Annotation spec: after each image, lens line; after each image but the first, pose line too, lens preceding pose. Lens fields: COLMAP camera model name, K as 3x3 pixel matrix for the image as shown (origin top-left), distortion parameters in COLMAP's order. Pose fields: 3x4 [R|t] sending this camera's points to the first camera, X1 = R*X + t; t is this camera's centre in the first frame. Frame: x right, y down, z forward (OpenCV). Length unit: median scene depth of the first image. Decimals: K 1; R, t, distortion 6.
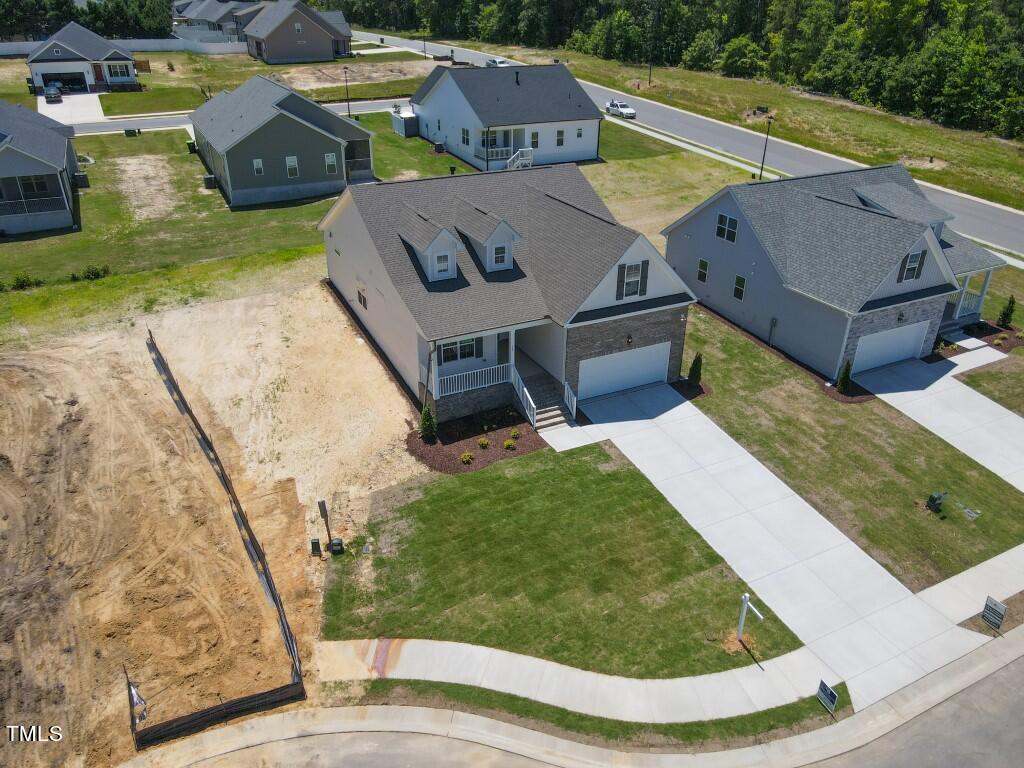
lens RADIAL K [[747.6, 0, 507.9], [0, 747.6, 384.8], [0, 0, 1]] dist [0.014532, -0.001163]
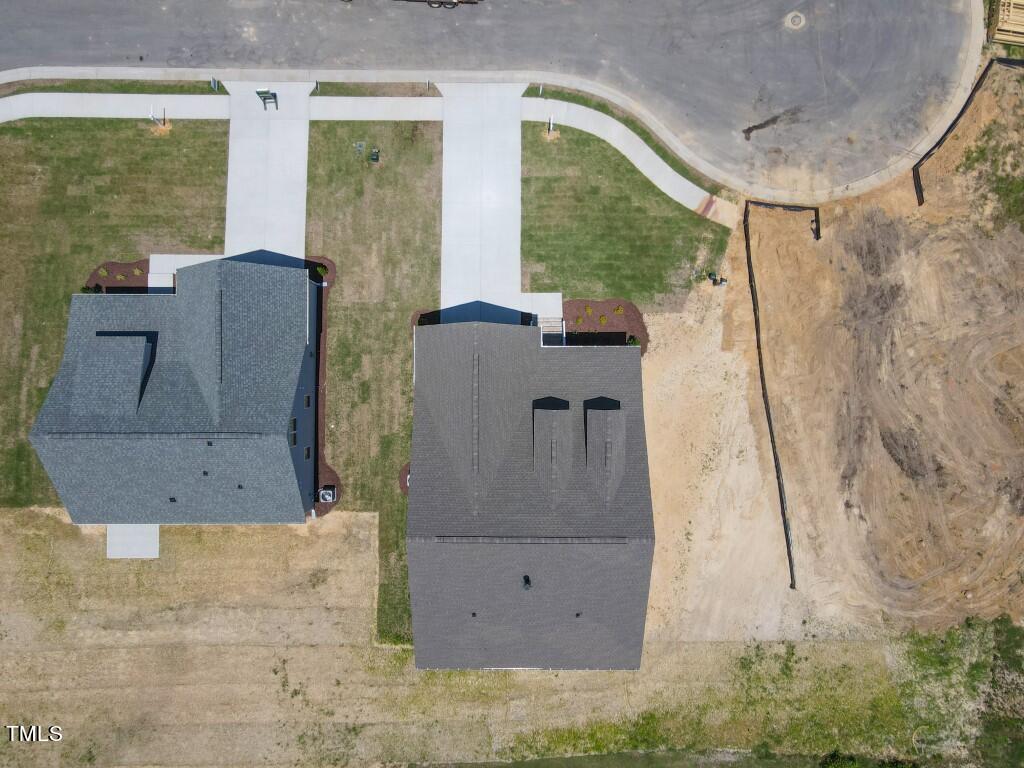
lens RADIAL K [[747.2, 0, 505.0], [0, 747.2, 385.7], [0, 0, 1]] dist [0.002749, 0.038051]
pose [[-0.893800, -0.448452, -0.003401, 0.092306], [0.206481, -0.418242, 0.884556, -1.390644], [-0.398103, 0.789914, 0.466422, 0.500661]]
